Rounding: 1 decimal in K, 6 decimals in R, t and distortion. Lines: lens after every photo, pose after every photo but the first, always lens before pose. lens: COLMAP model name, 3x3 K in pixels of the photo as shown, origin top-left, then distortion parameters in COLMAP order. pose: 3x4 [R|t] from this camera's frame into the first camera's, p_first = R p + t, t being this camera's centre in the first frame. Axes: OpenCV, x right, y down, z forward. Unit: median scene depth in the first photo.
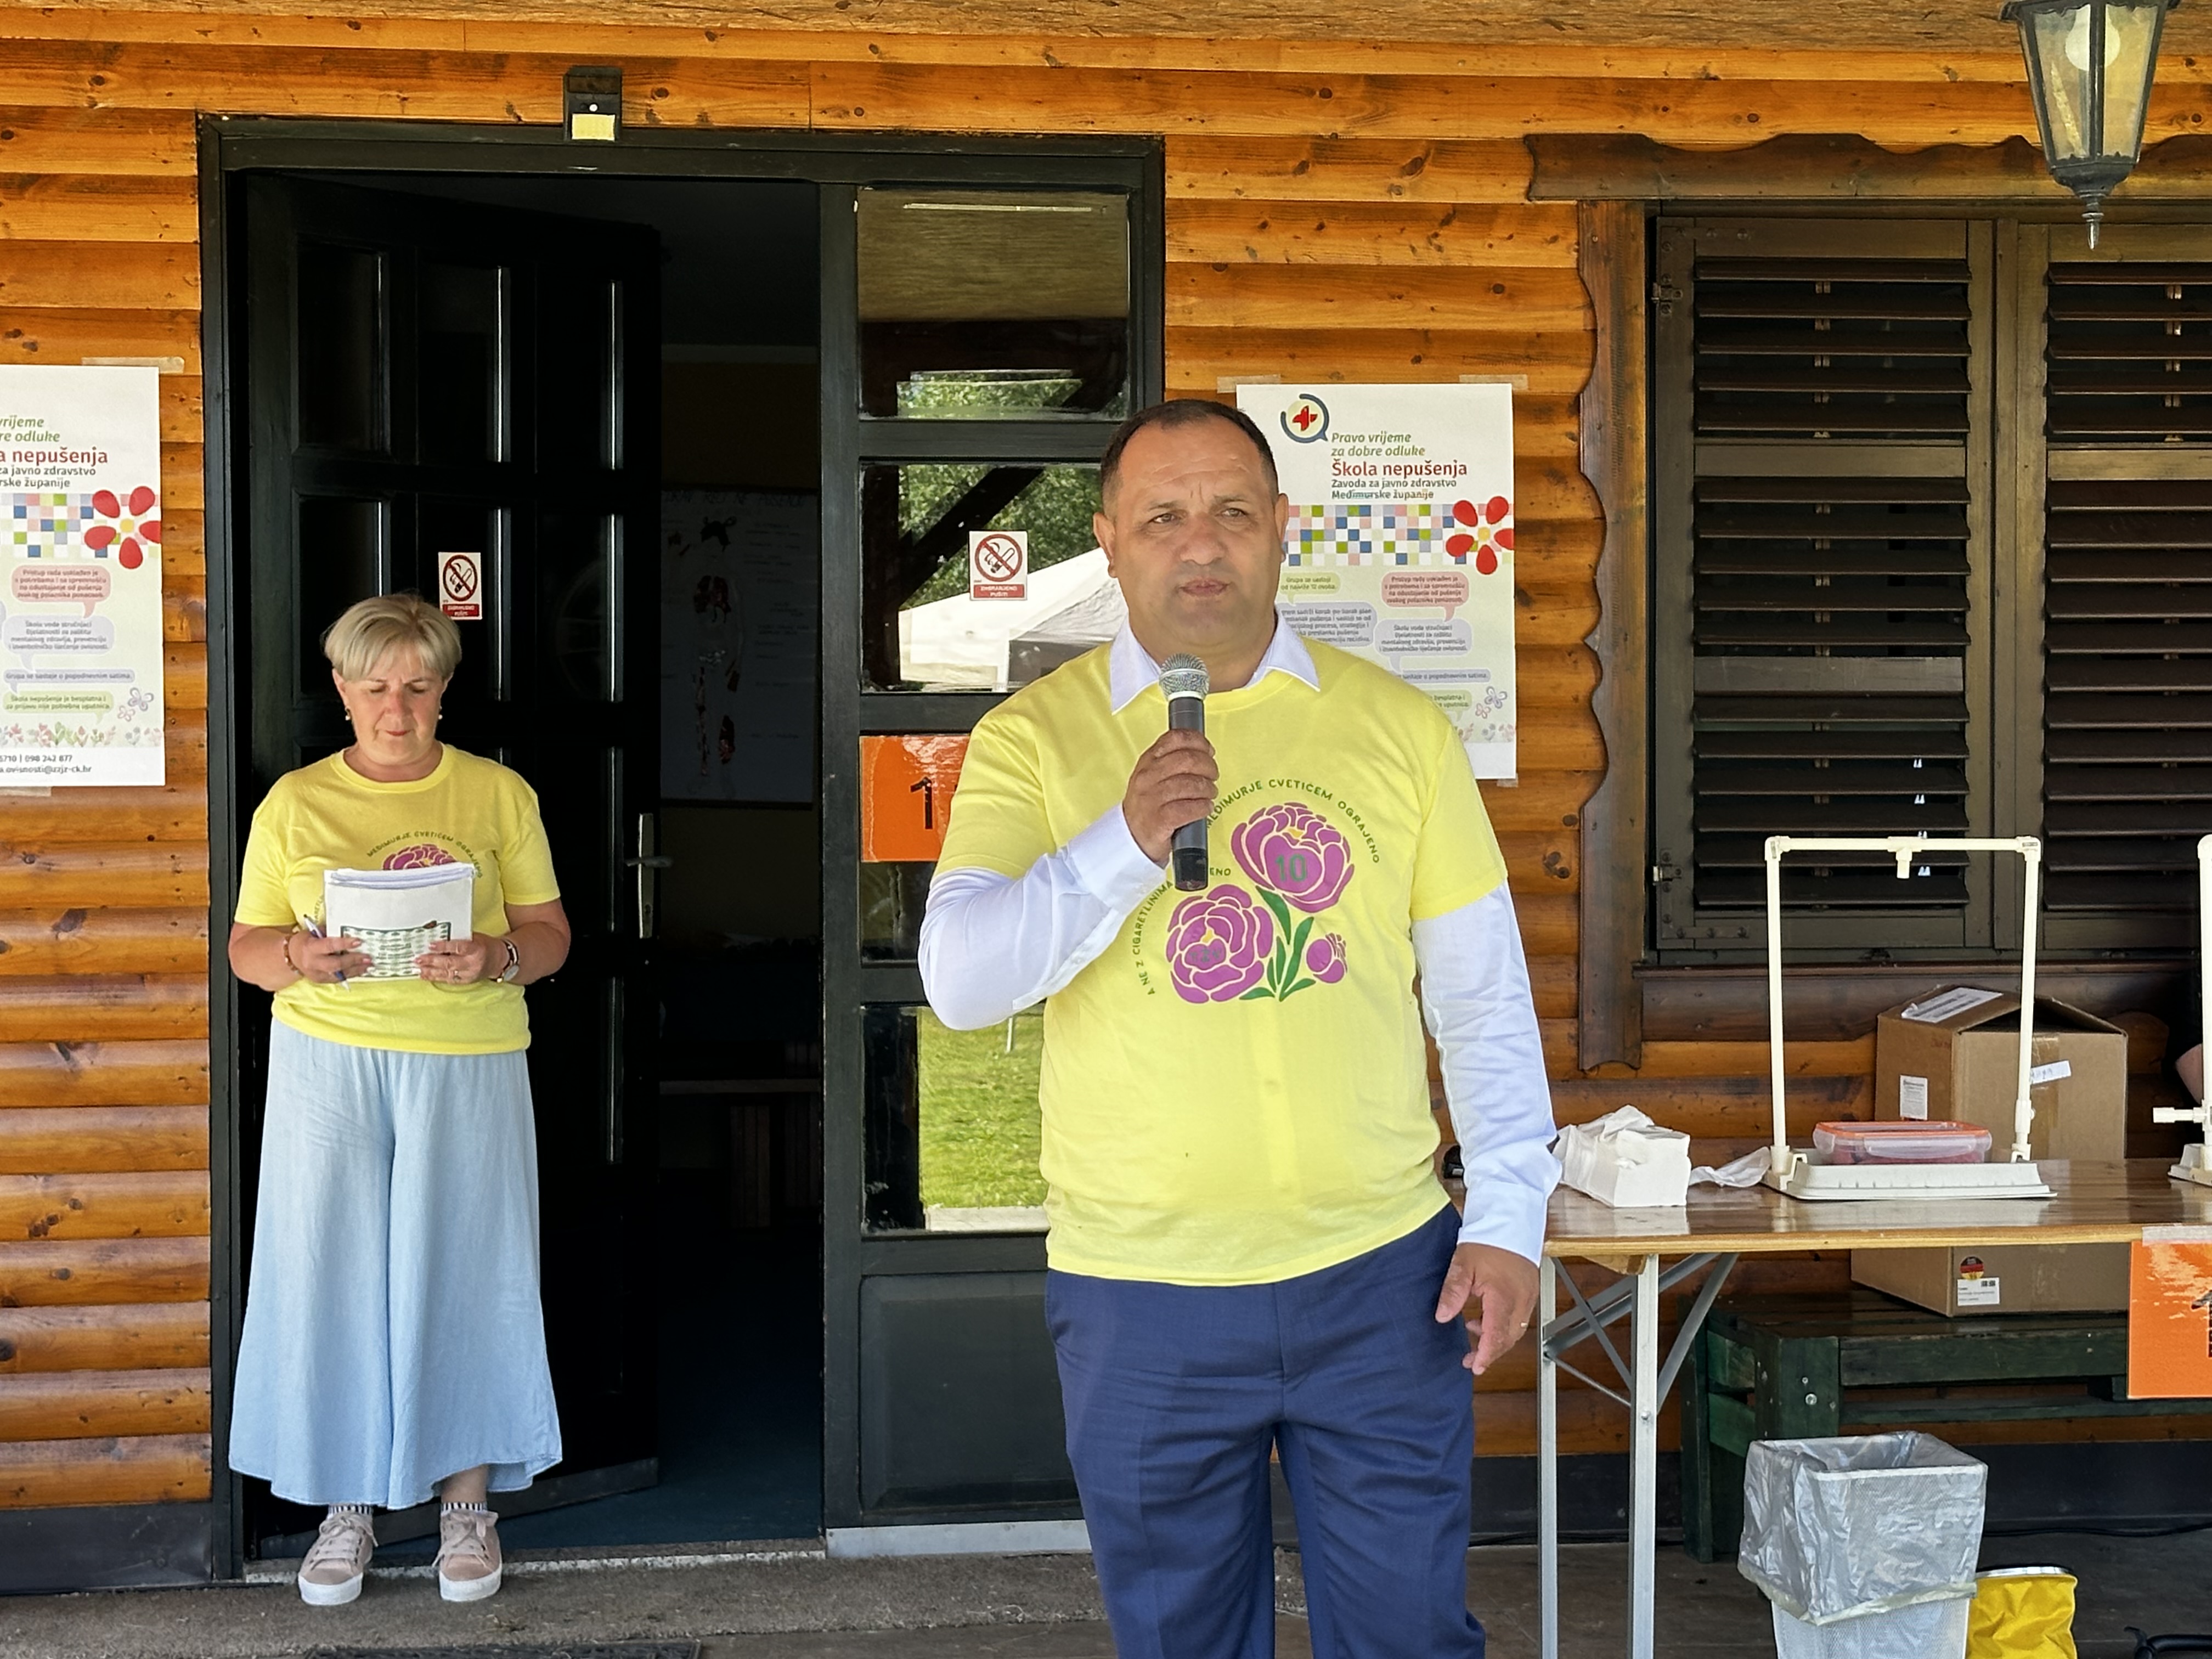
lens RADIAL K [[5039.9, 0, 1162.1], [0, 5039.9, 841.7], [0, 0, 1]] dist [0.215476, 0.000000]
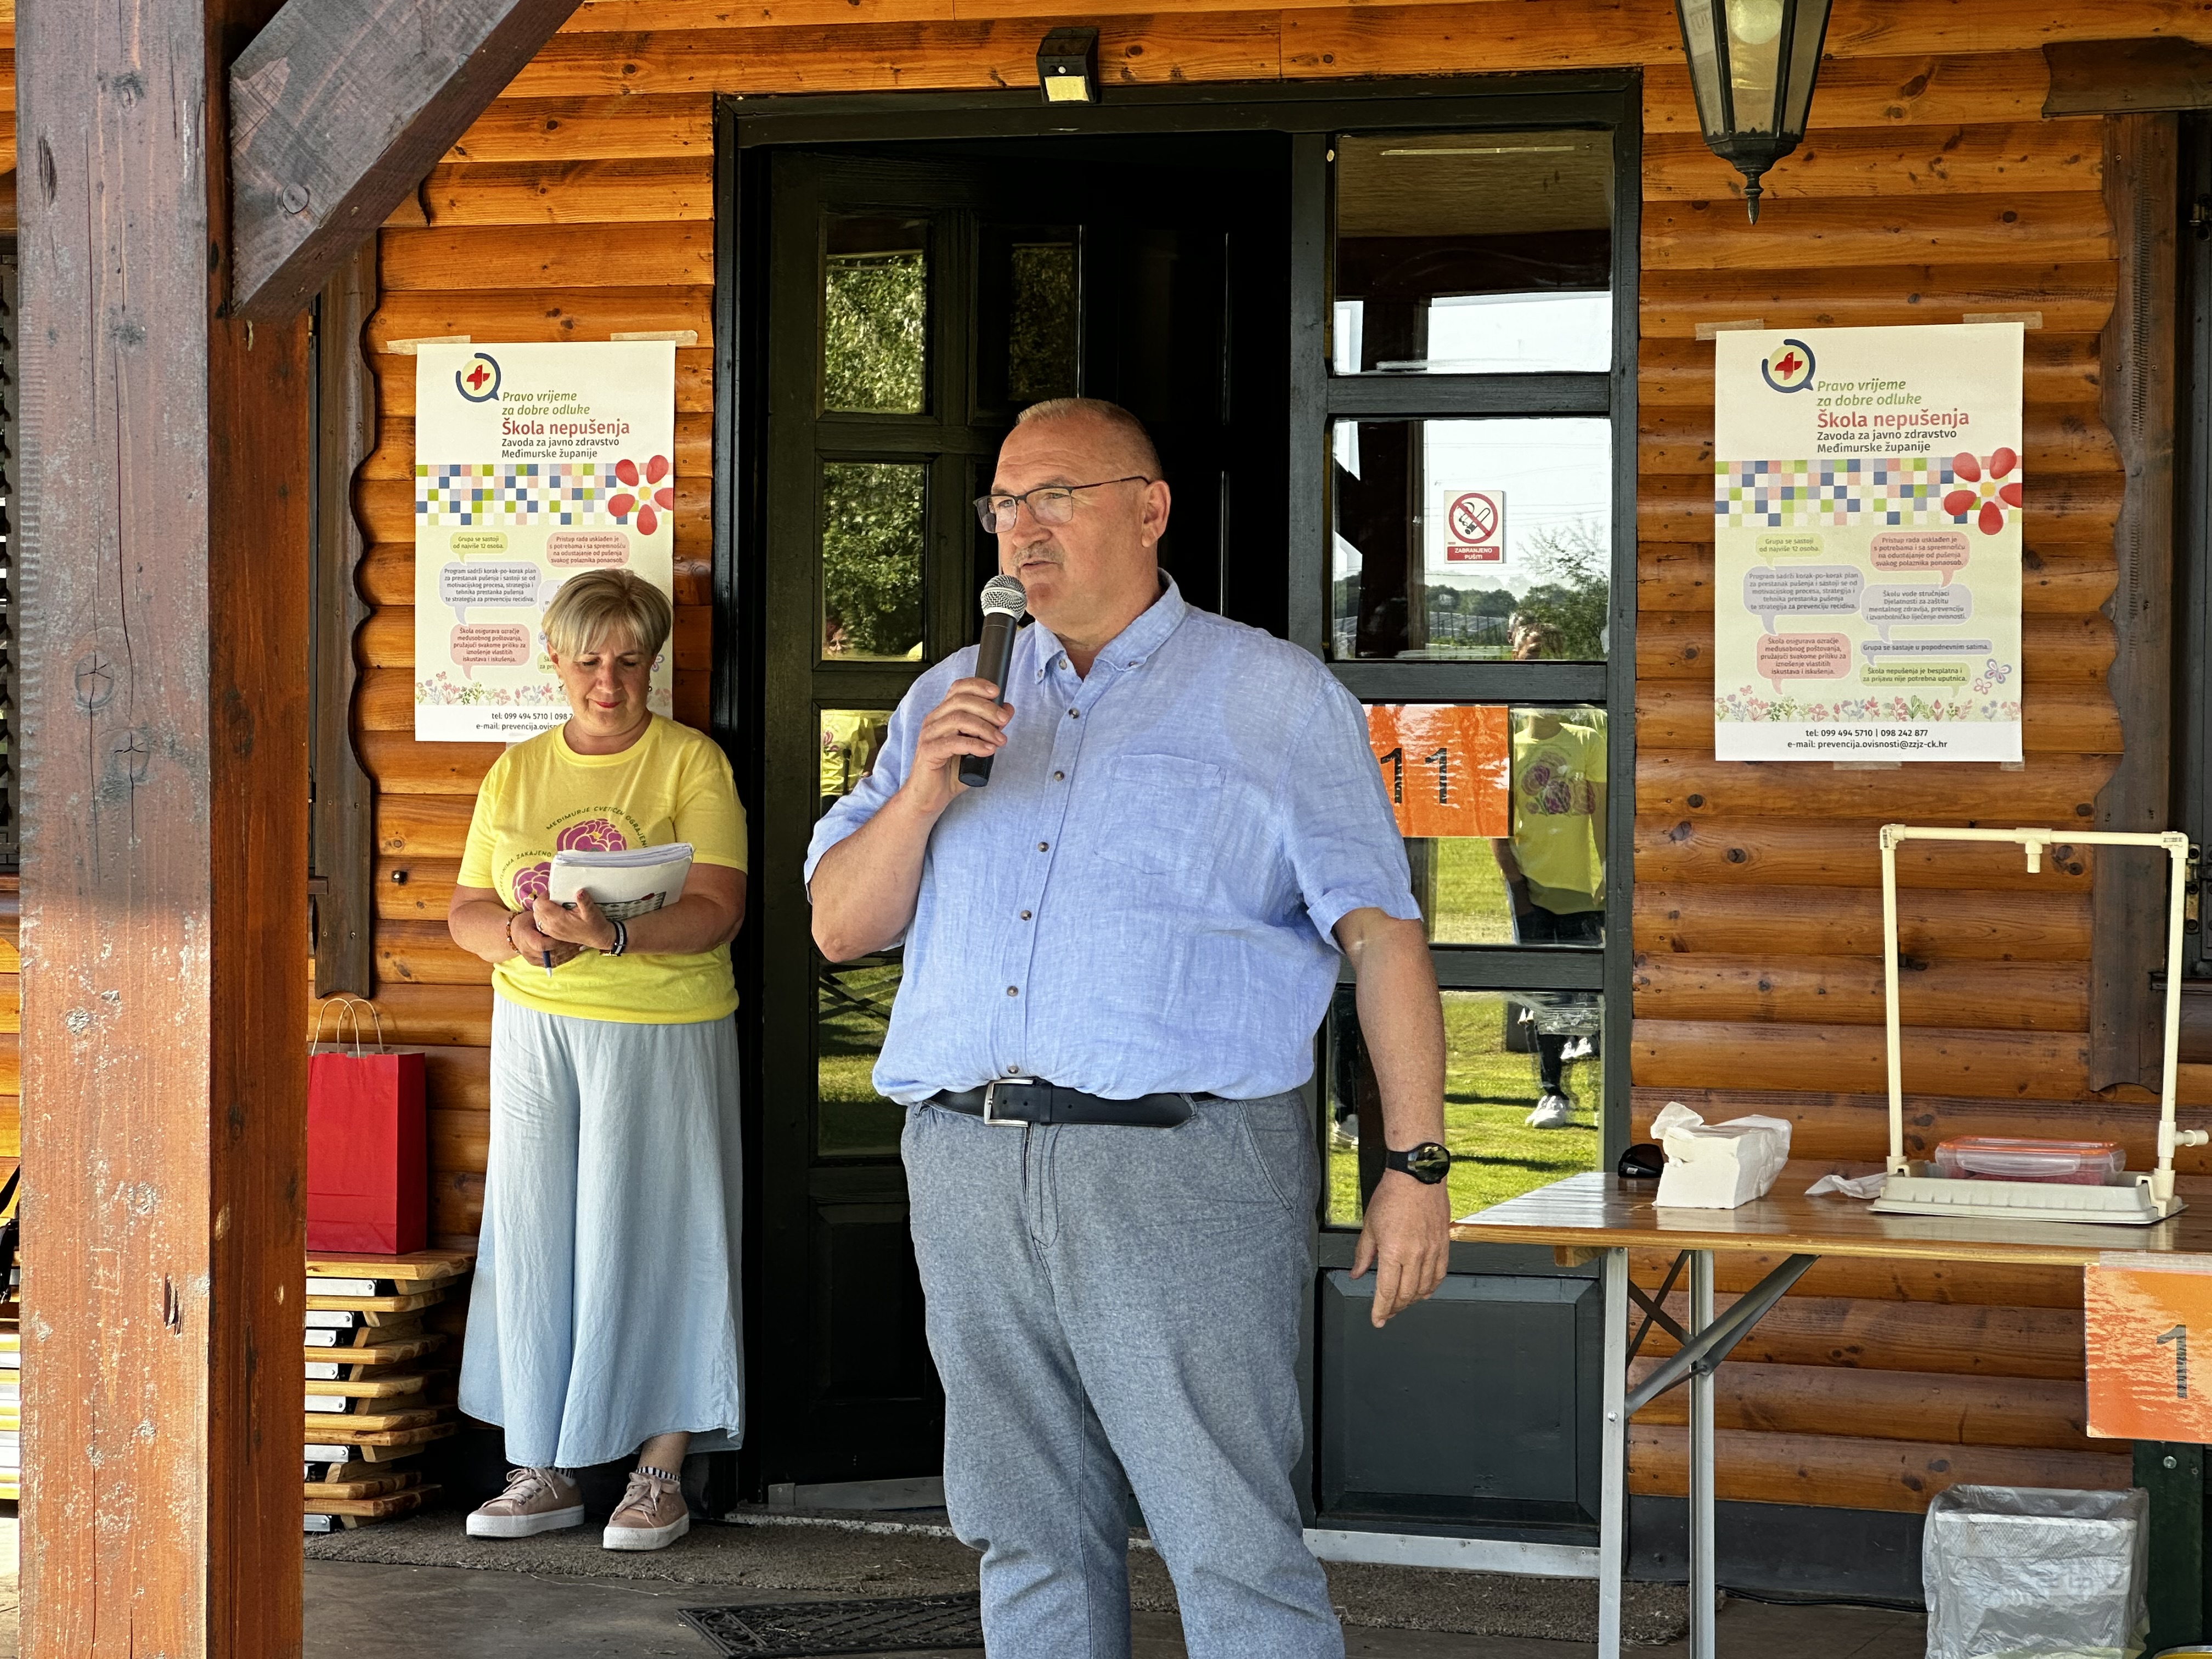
lens RADIAL K [[5411.5, 0, 1068.8], [0, 5411.5, 760.9], [0, 0, 1]] dist [0.216893, 0.000000]
pose [[0.871331, 0.018122, -0.490361, 0.403995], [-0.024174, 0.999690, -0.006009, -0.002767], [0.490100, 0.017090, 0.871499, 0.074721]]
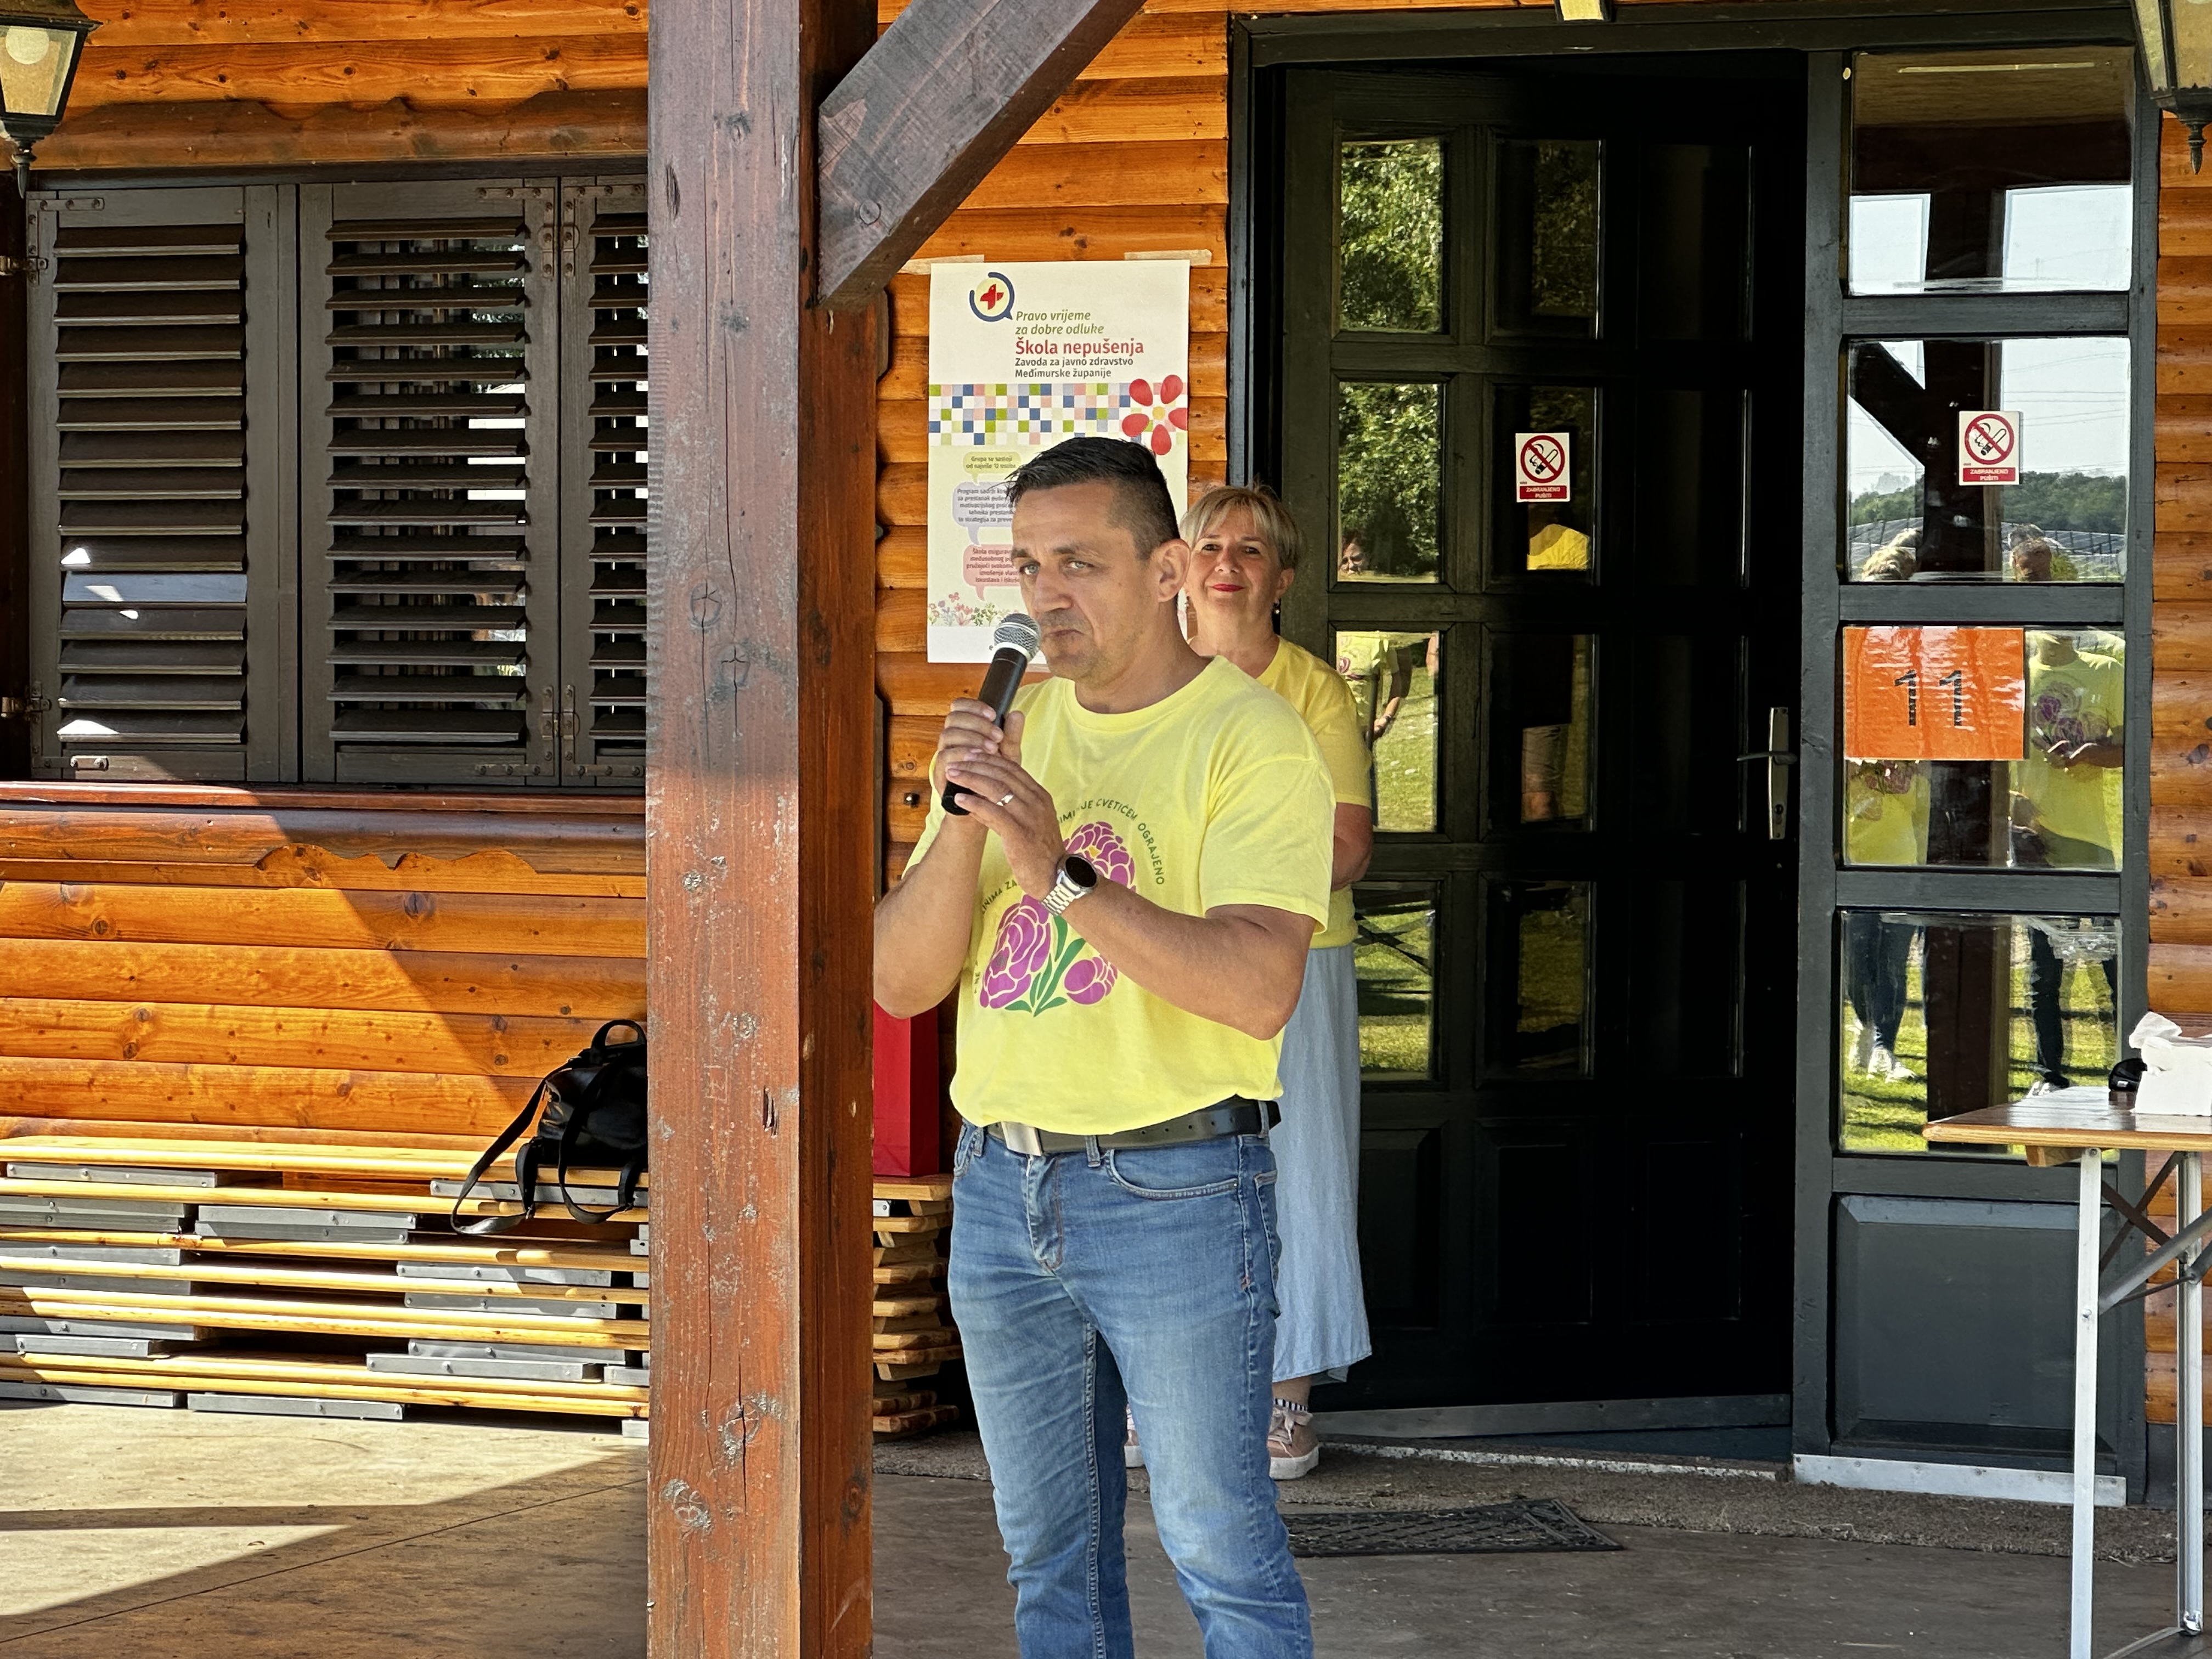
lens RADIAL K [[6580.6, 0, 1102.3], [0, 6580.6, 763.2], [0, 0, 1]] dist [-0.017899, 0.000000]
pose [[0.825075, 0.025150, -0.564463, 0.526370], [-0.026189, 0.999637, 0.006259, 0.000819], [0.564416, 0.009618, 0.825434, -0.105083]]
